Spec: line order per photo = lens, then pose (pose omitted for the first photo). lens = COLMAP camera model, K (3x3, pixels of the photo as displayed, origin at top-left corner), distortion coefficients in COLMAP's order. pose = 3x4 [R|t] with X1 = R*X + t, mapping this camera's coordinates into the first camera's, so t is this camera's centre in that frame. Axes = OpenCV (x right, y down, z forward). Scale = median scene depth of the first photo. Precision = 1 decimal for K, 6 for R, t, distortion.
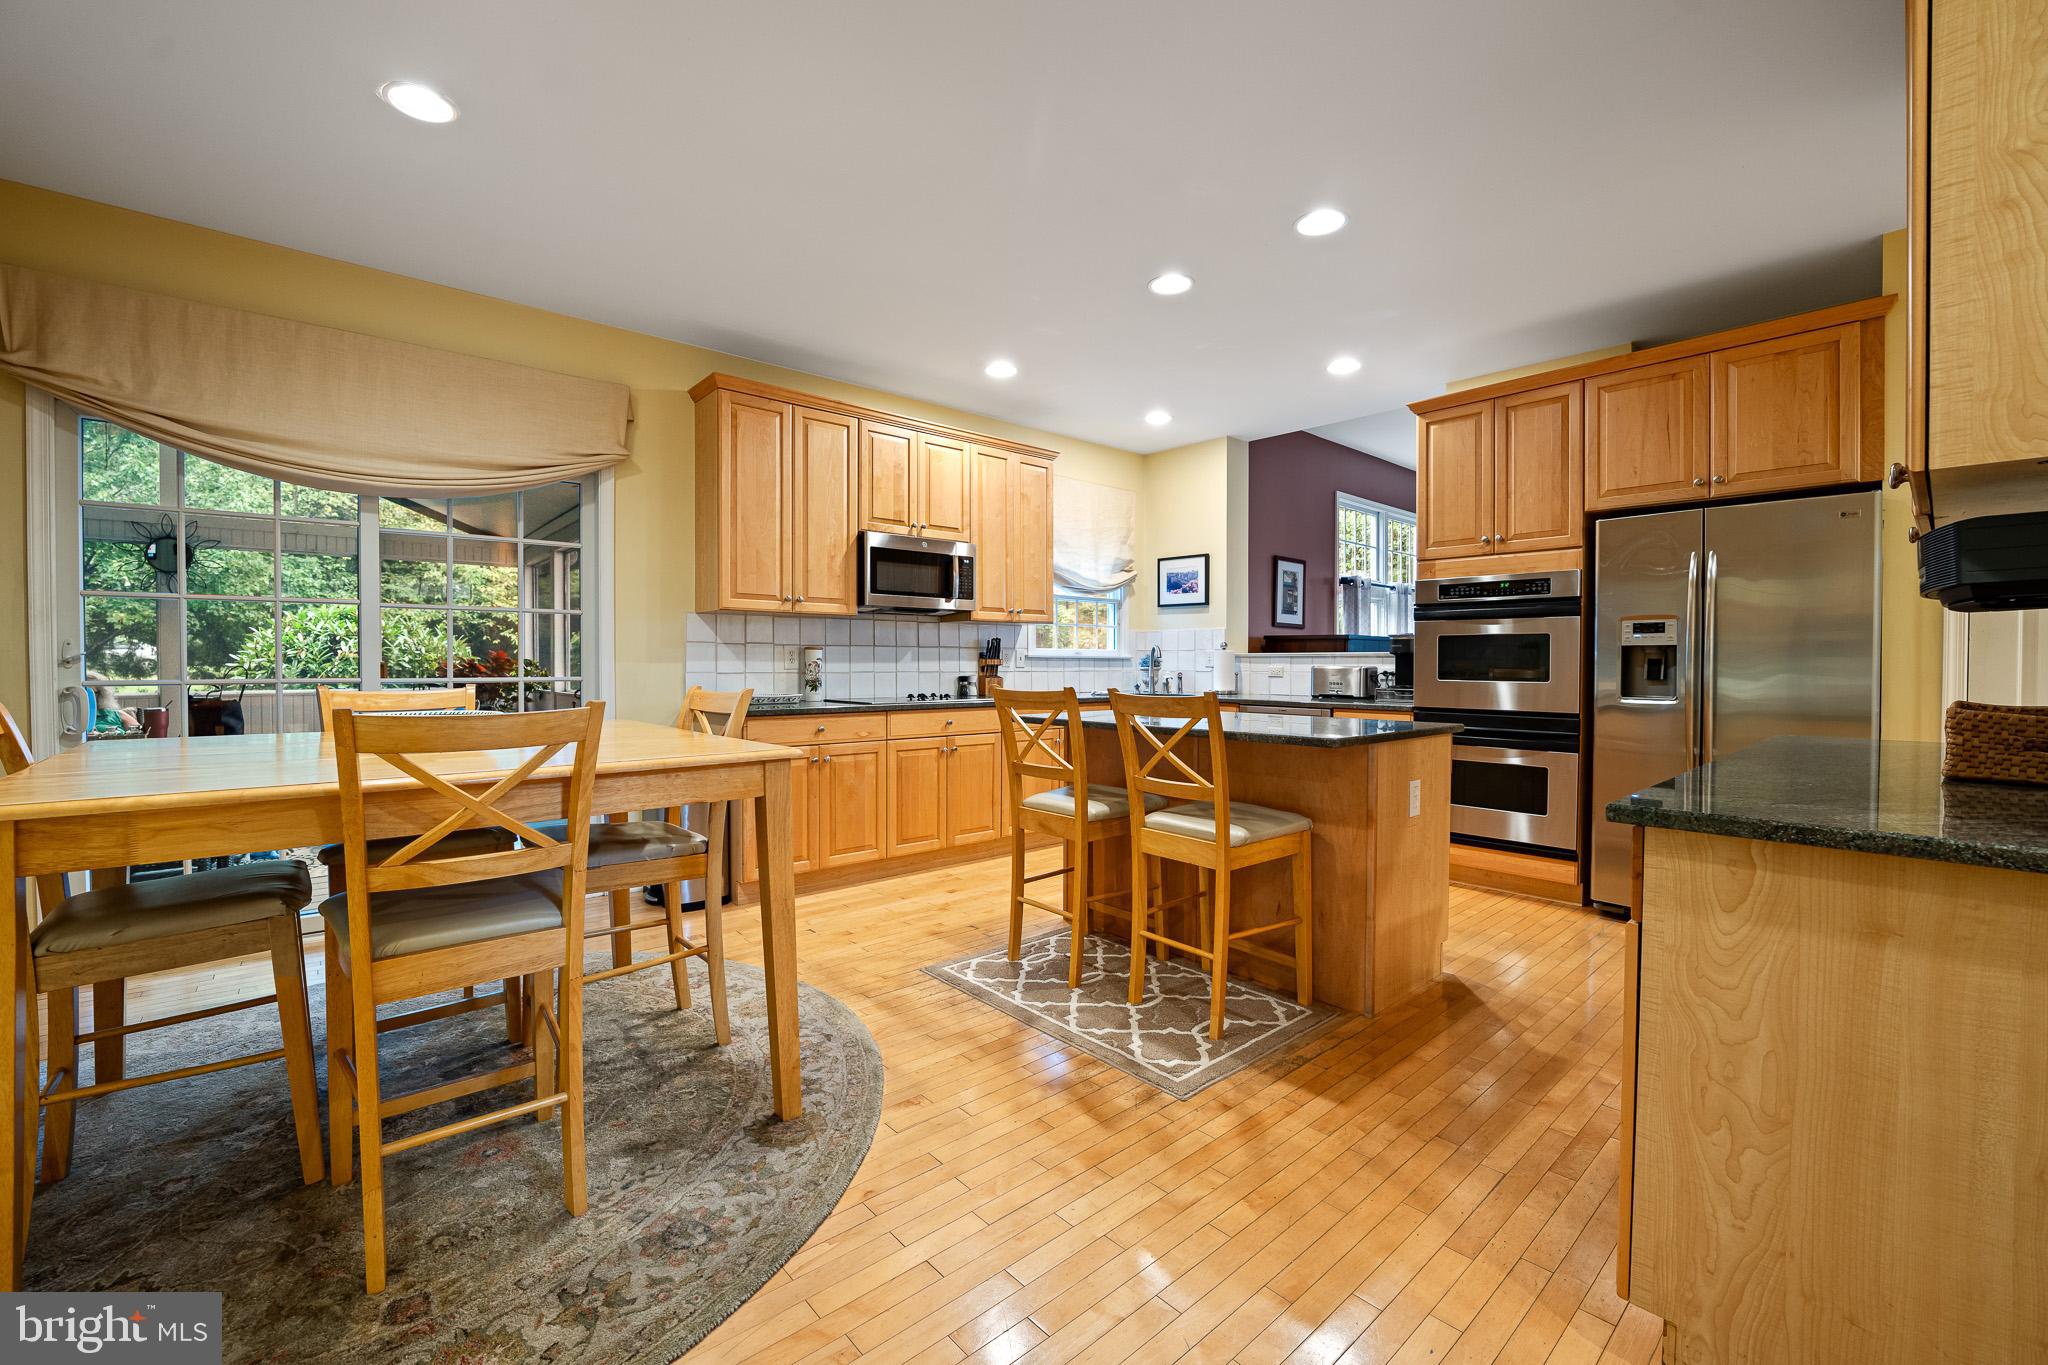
lens RADIAL K [[835.6, 0, 1026.8], [0, 835.6, 678.8], [0, 0, 1]] dist [-0.027015, 0.001006]
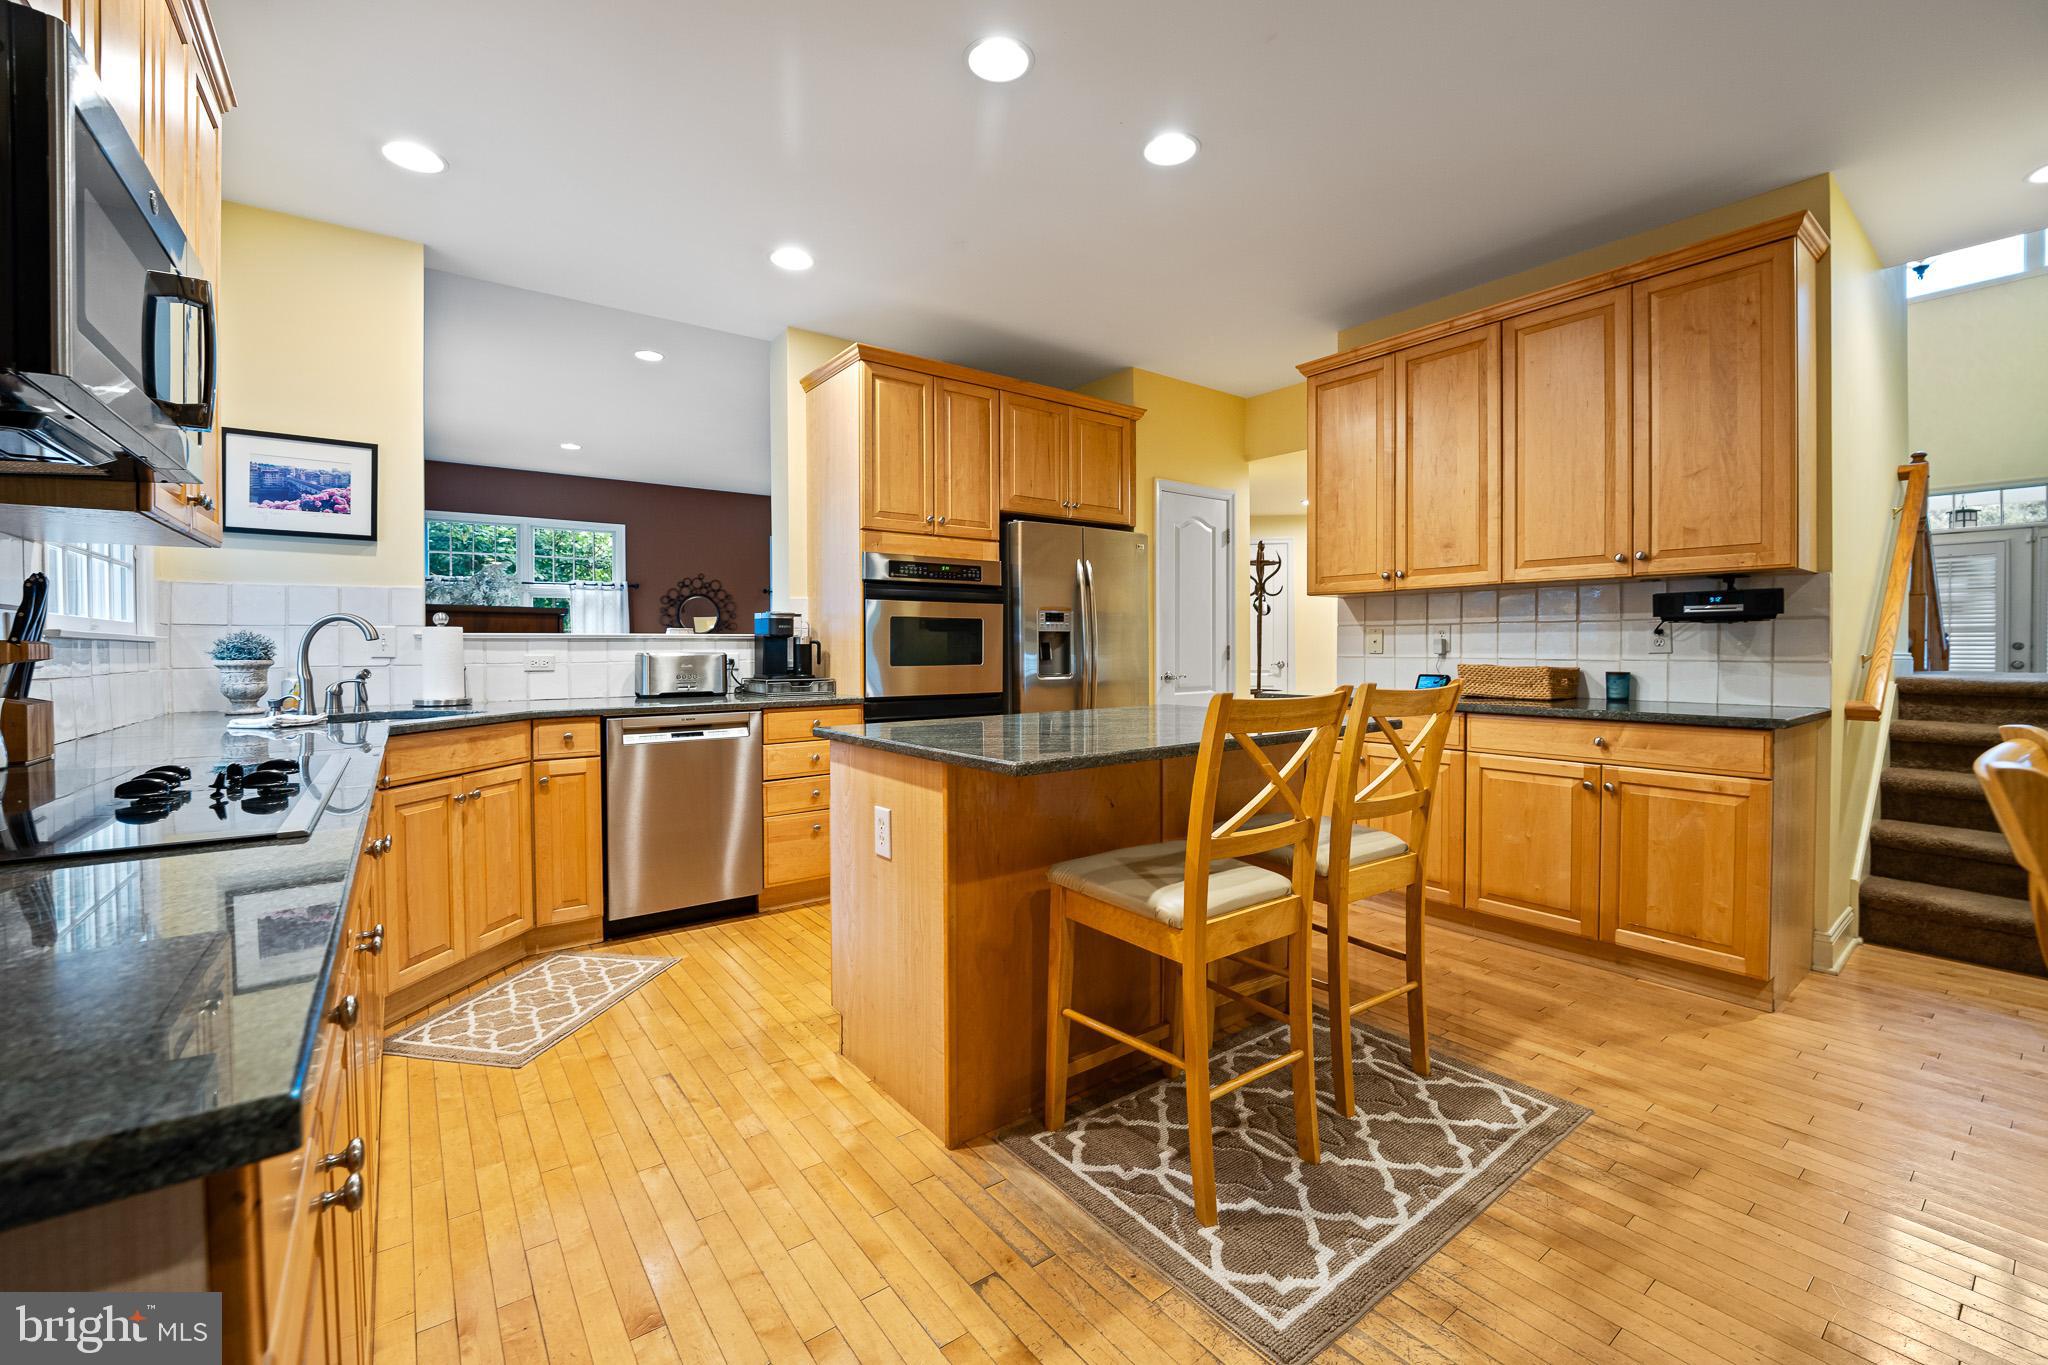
lens RADIAL K [[835.6, 0, 1025.7], [0, 835.6, 650.8], [0, 0, 1]] dist [-0.027015, 0.001006]
pose [[0.074856, -0.007263, 0.997168, -0.551023], [0.023342, 0.999712, 0.005529, -0.023574], [-0.996921, 0.022863, 0.075004, 1.101756]]
